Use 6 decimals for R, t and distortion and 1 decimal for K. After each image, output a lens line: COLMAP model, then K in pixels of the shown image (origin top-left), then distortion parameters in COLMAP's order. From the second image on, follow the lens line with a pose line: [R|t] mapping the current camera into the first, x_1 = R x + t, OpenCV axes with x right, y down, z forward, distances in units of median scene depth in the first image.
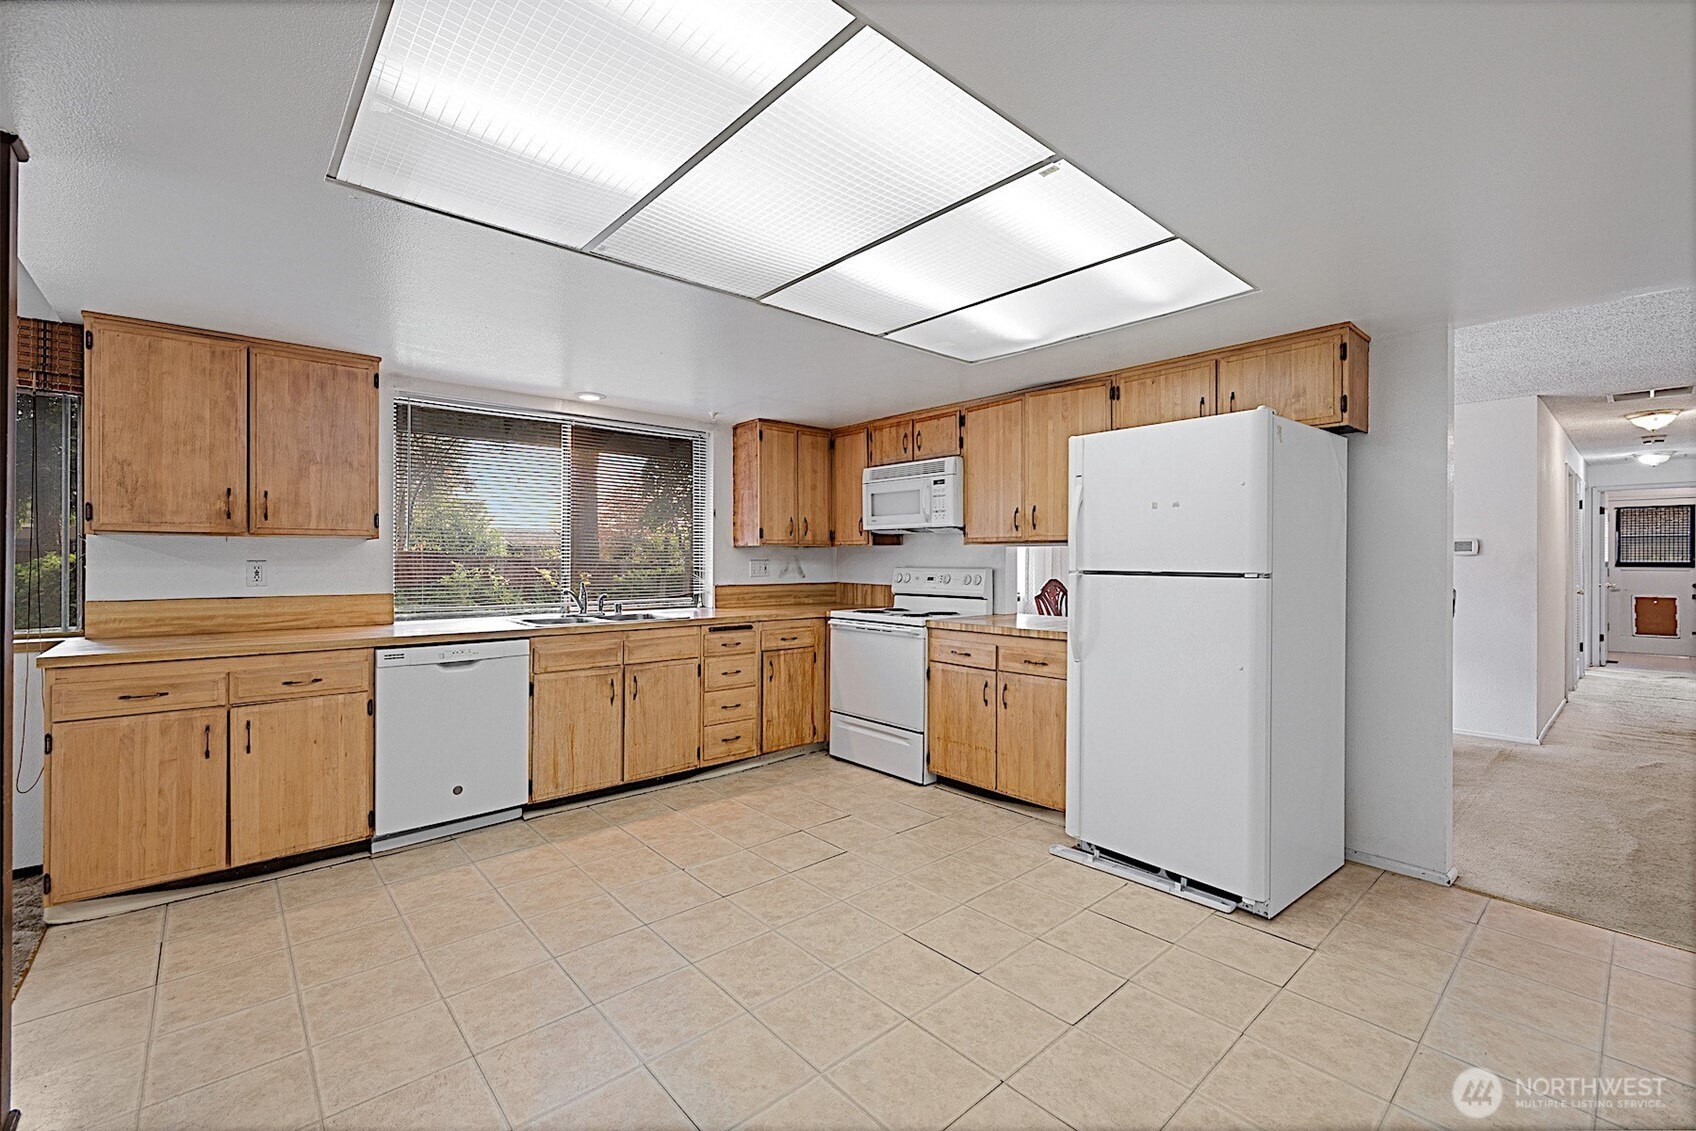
lens RADIAL K [[713.7, 0, 828.3], [0, 713.7, 557.8], [0, 0, 1]] dist [0.001901, 0.000027]
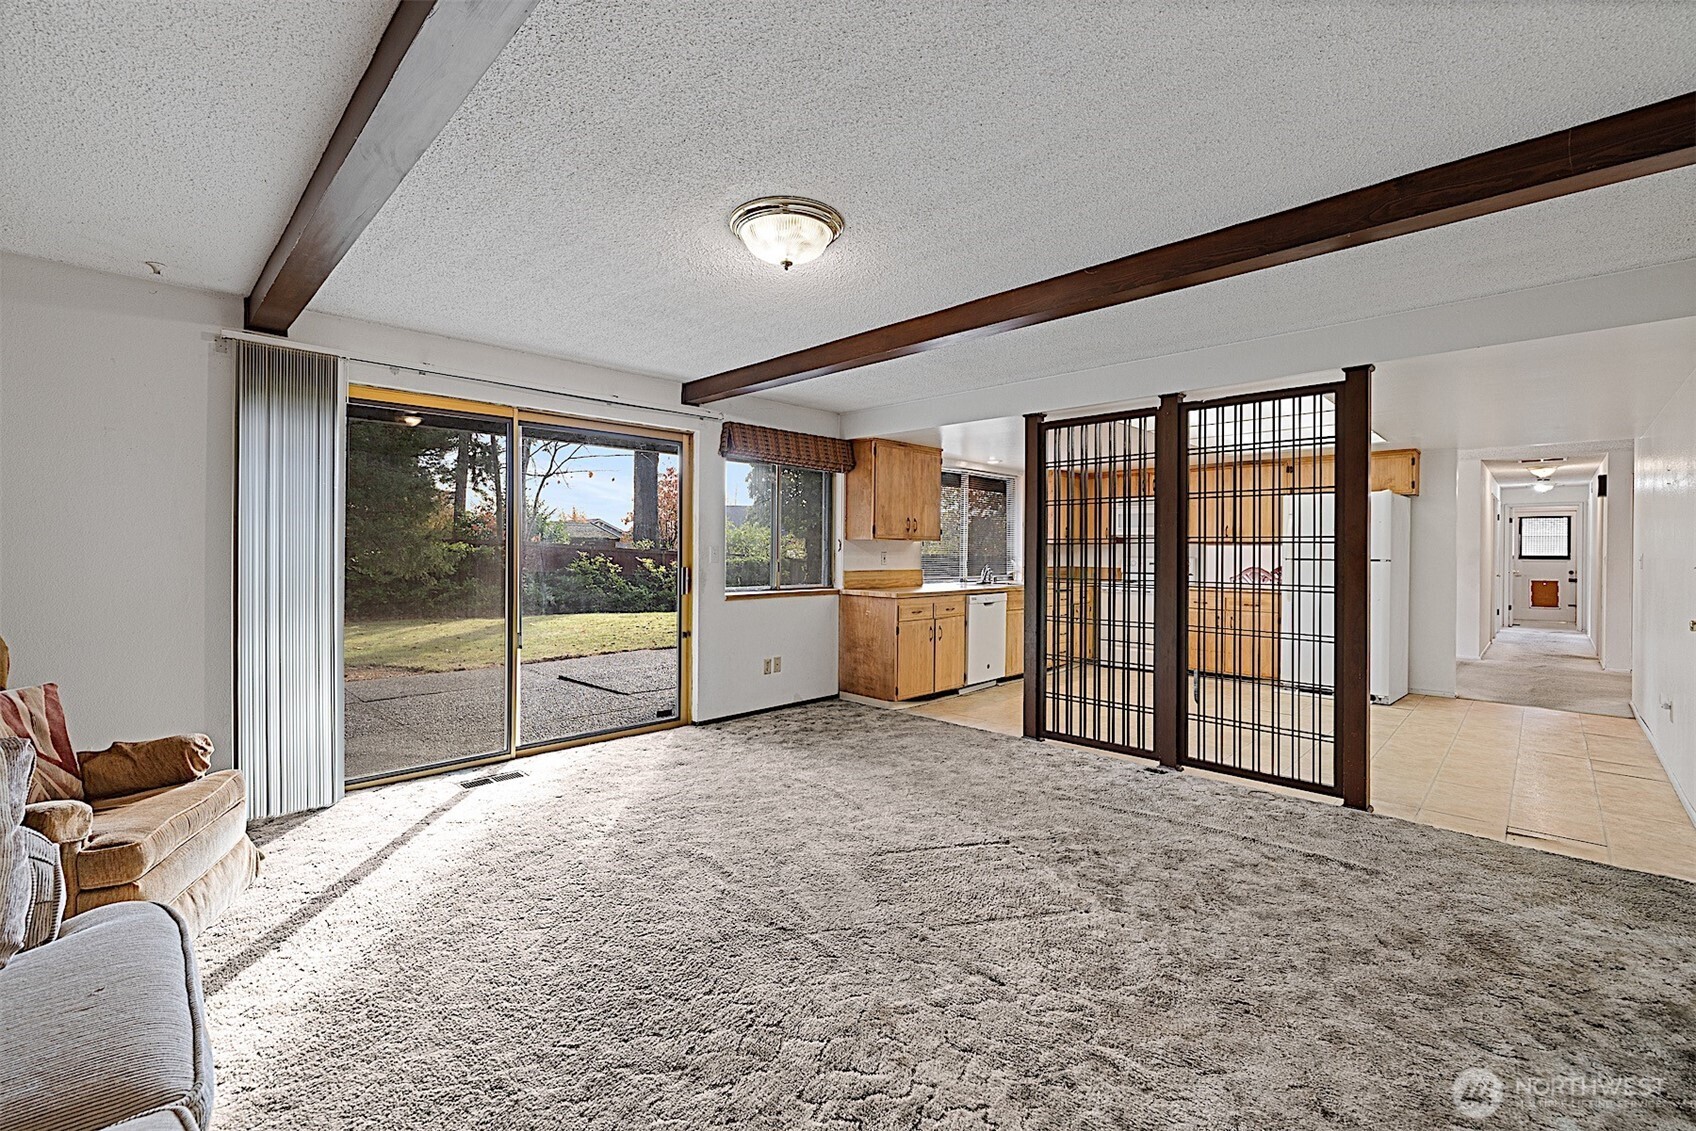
lens RADIAL K [[714.5, 0, 822.0], [0, 714.5, 554.8], [0, 0, 1]] dist [0.000533, 0.000544]
pose [[0.997842, 0.004039, 0.065541, -0.923856], [-0.004571, 0.999958, 0.007969, -0.003200], [-0.065506, -0.008251, 0.997818, -0.809050]]
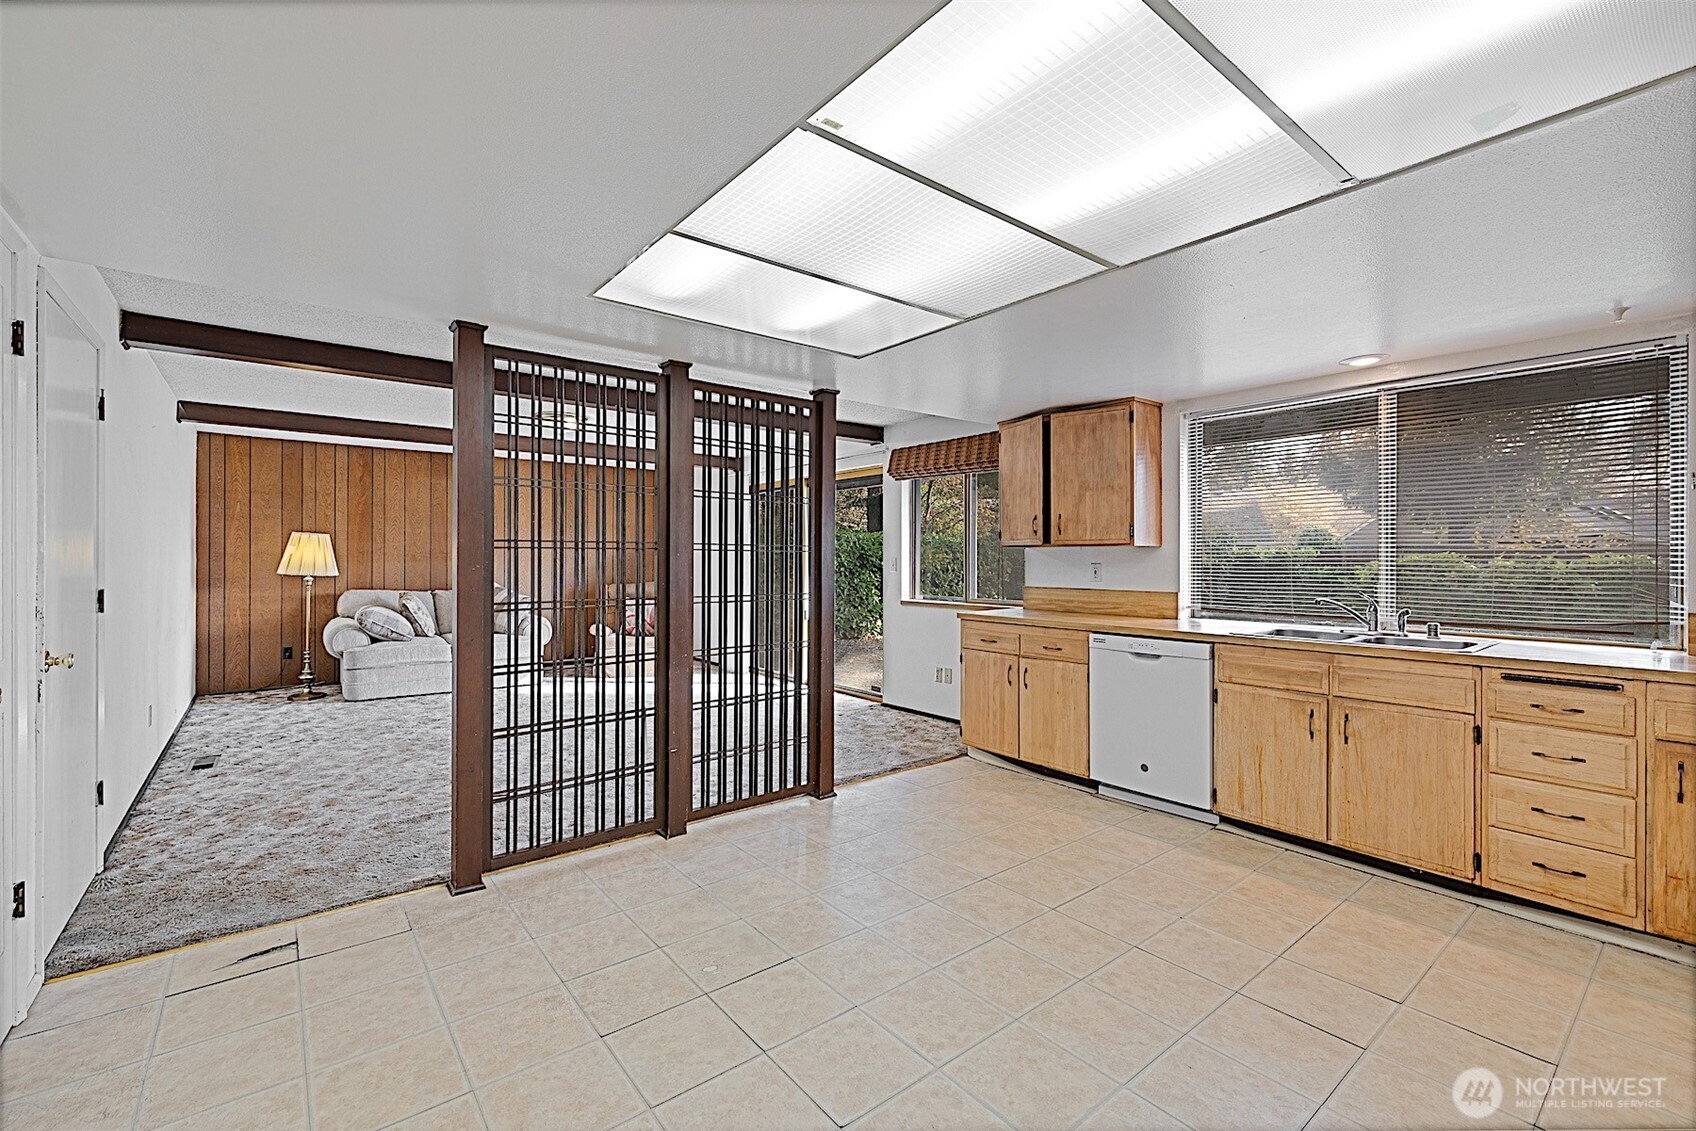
lens RADIAL K [[714.5, 0, 822.0], [0, 714.5, 554.8], [0, 0, 1]] dist [0.000533, 0.000544]
pose [[-0.055604, -0.007356, -0.998426, 0.524372], [-0.000585, 0.999973, -0.007335, -0.001457], [0.998453, 0.000176, -0.055607, 0.457187]]
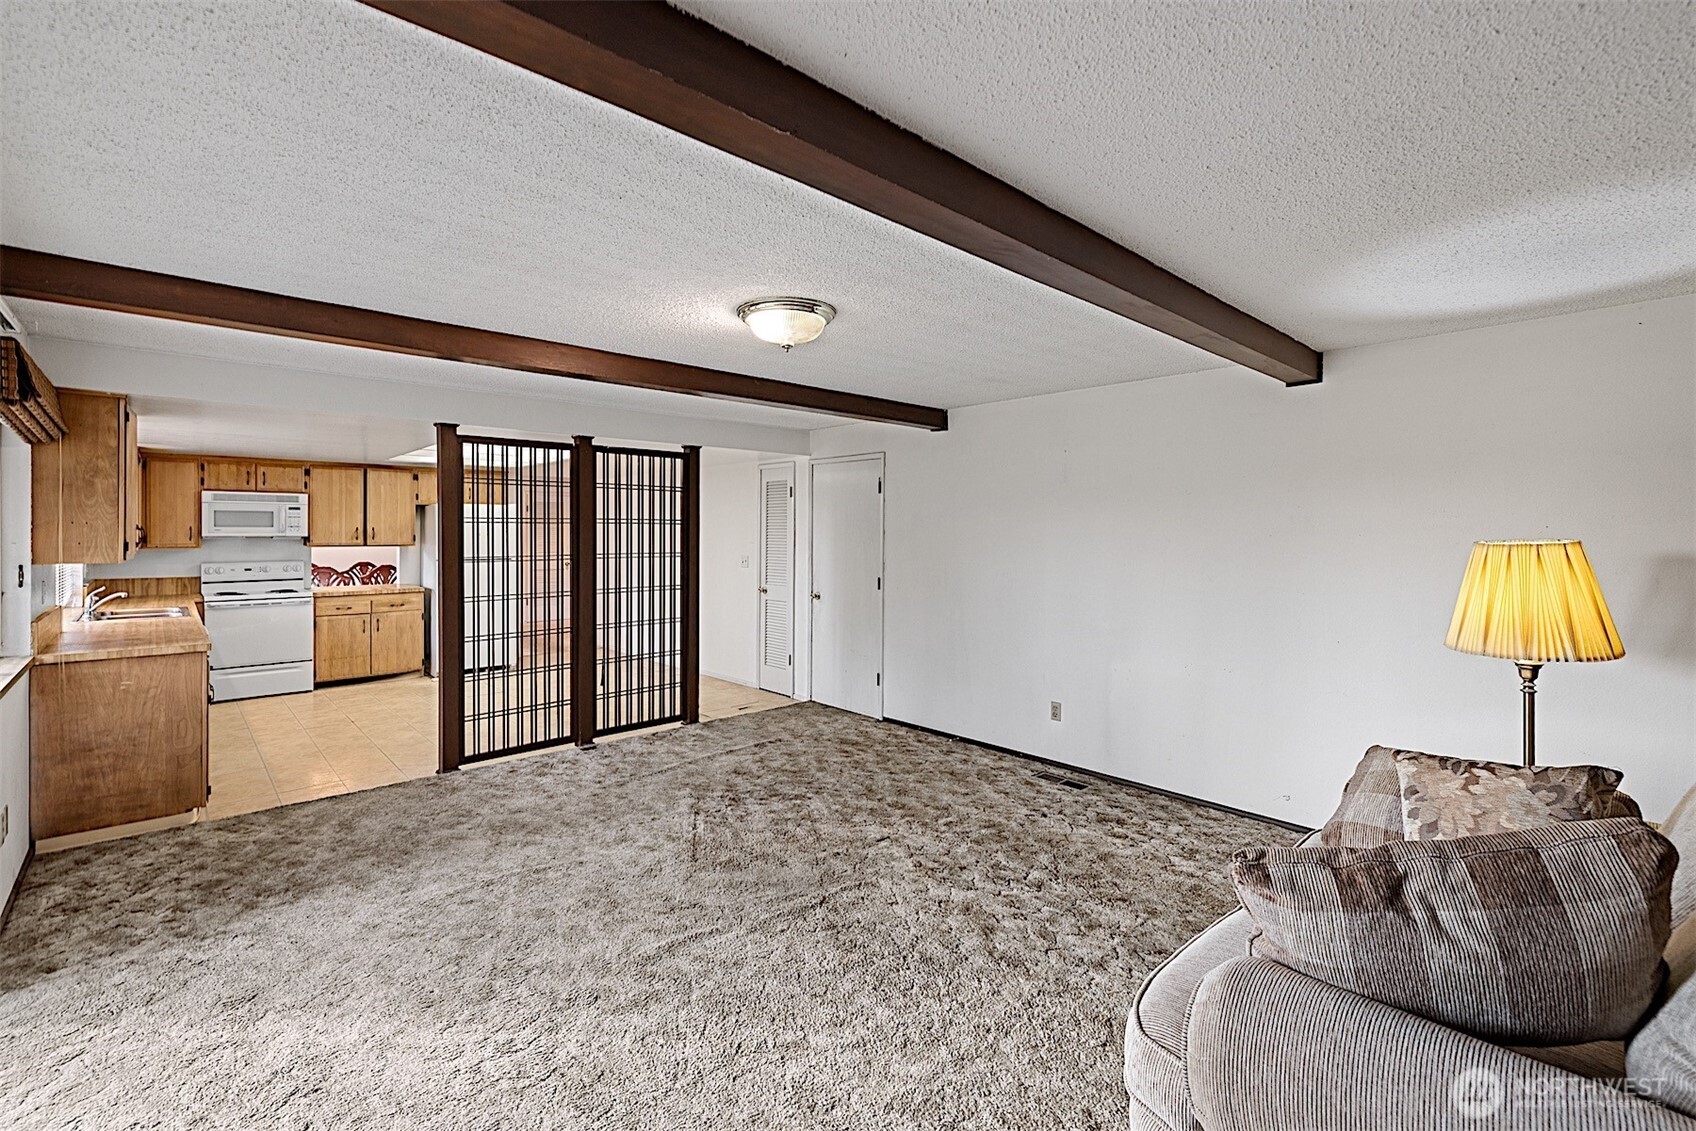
lens RADIAL K [[742.3, 0, 838.7], [0, 742.3, 534.9], [0, 0, 1]] dist [-0.001814, -0.000015]
pose [[-0.030769, -0.008672, 0.999489, -1.694163], [-0.003832, 0.999956, 0.008558, -0.071354], [-0.999519, -0.003566, -0.030800, -0.191910]]
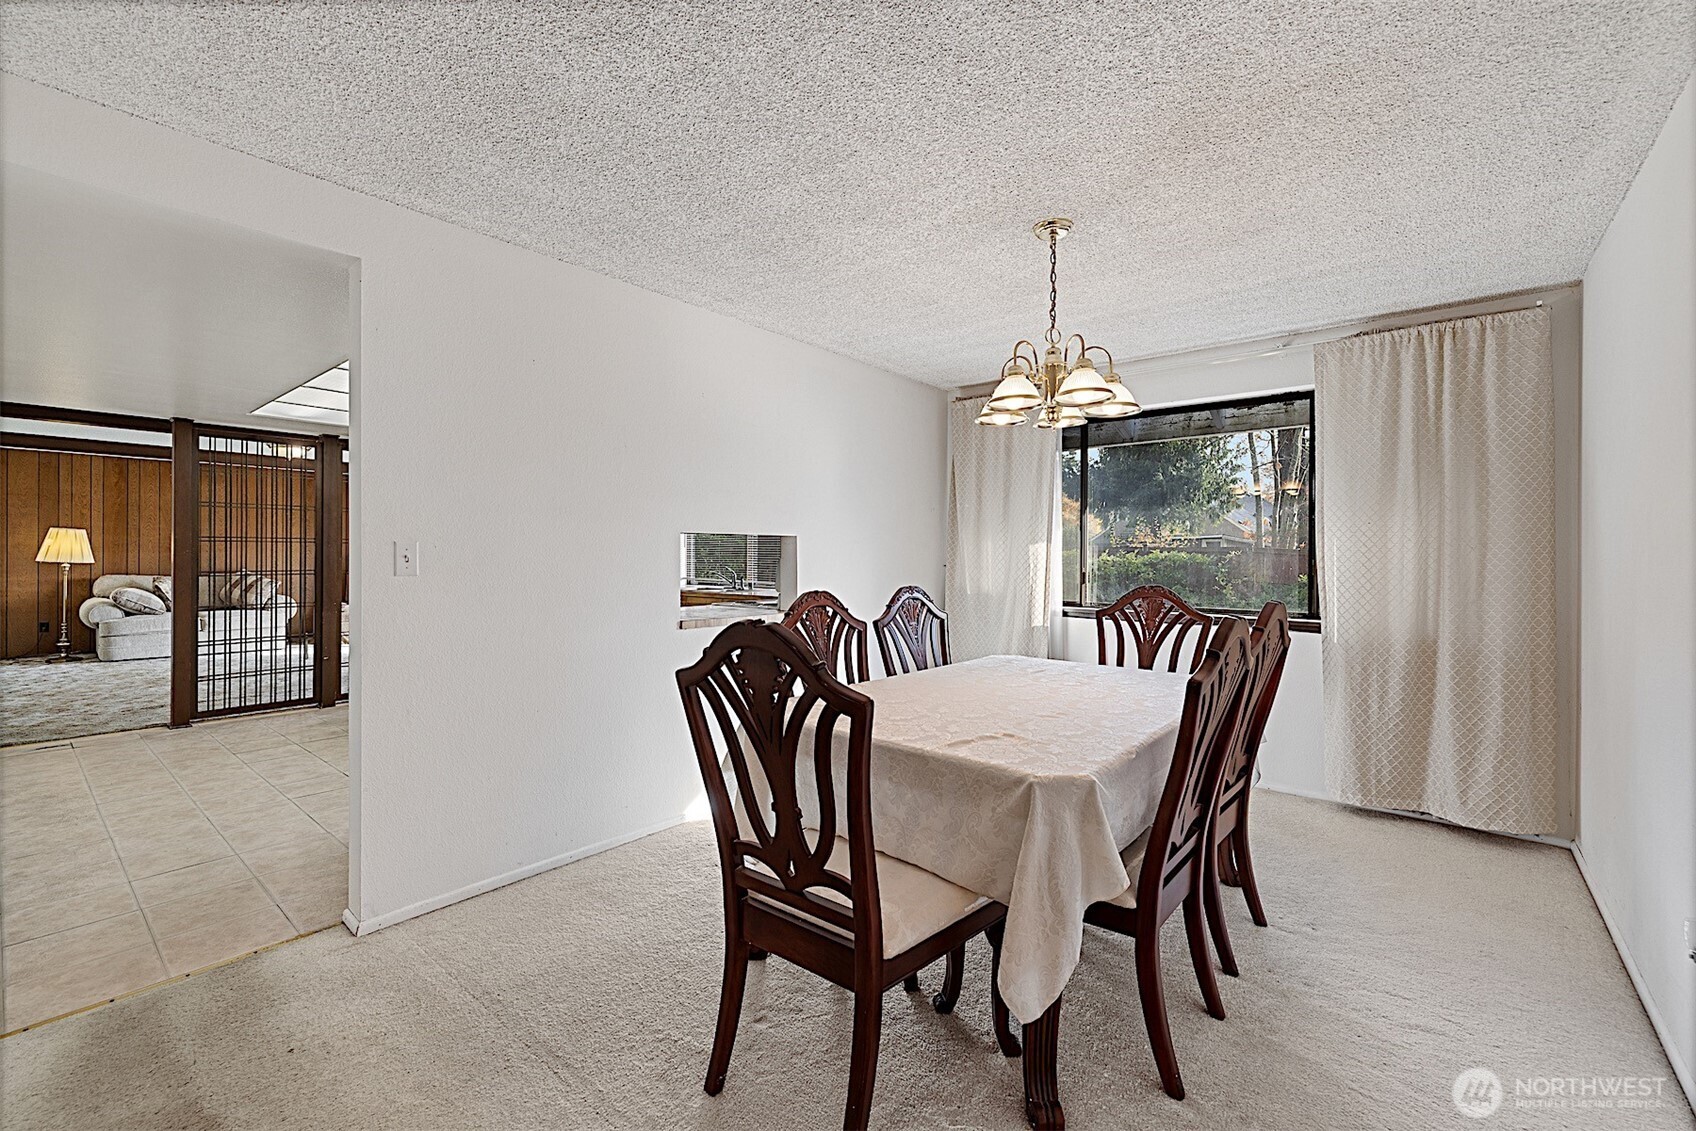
lens RADIAL K [[712.6, 0, 824.3], [0, 712.6, 552.0], [0, 0, 1]] dist [0.002376, 0.000696]
pose [[0.147250, -0.004513, -0.989089, 1.294743], [-0.001198, 0.999988, -0.004741, 0.011174], [0.989099, 0.001883, 0.147243, 1.034568]]
